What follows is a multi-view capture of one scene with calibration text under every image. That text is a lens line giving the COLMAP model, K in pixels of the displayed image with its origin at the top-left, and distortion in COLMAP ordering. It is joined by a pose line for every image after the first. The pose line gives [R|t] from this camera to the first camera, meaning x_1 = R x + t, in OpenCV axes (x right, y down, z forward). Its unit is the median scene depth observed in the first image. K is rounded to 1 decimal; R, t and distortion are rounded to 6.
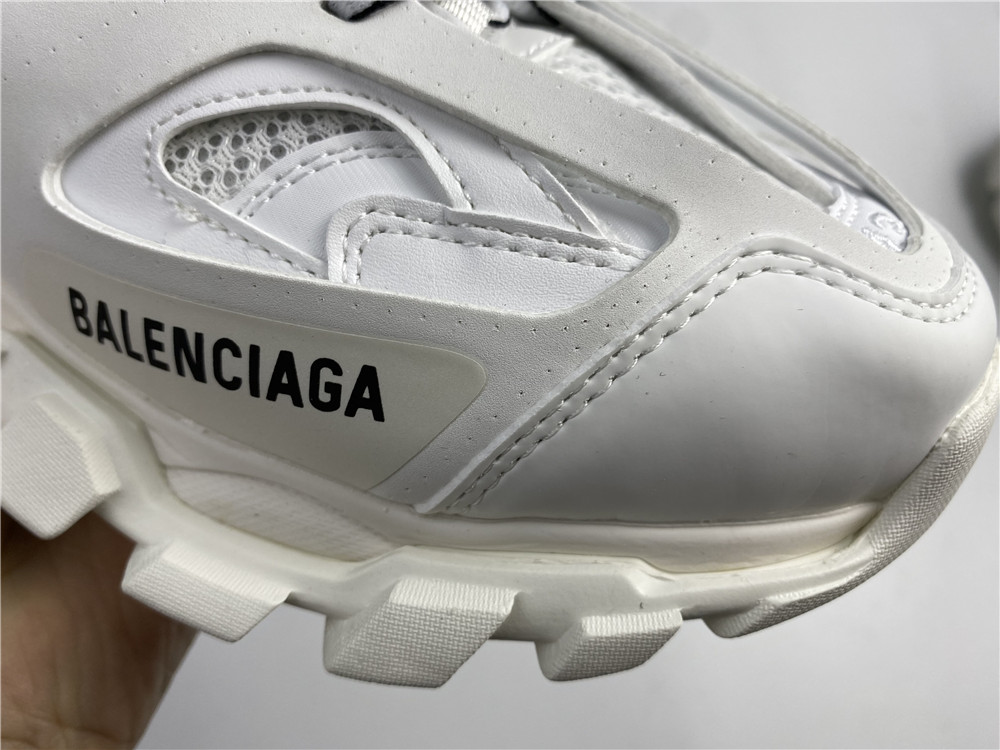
lens RADIAL K [[765.8, 0, 496.8], [0, 765.8, 372.5], [0, 0, 1]] dist [-0.014508, -0.004372]
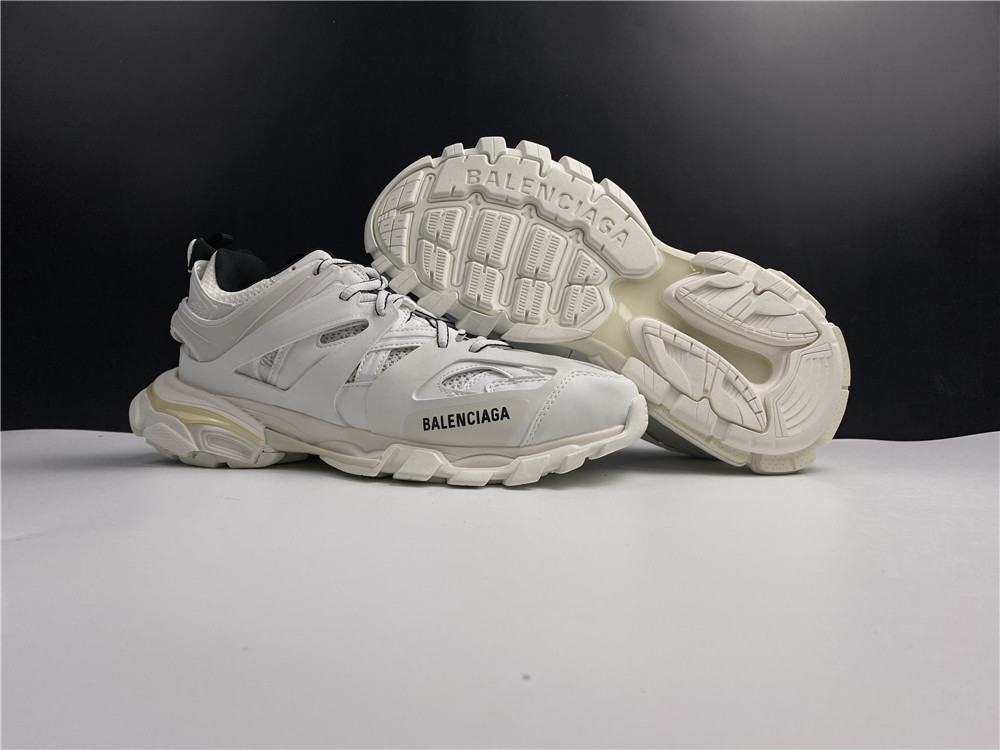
lens RADIAL K [[765.8, 0, 500.3], [0, 765.8, 375.1], [0, 0, 1]] dist [-0.014508, -0.004372]
pose [[0.958329, -0.188470, 0.214674, -1.089407], [0.275698, 0.806992, -0.522259, 2.138048], [-0.074811, 0.559681, 0.825325, -2.792474]]
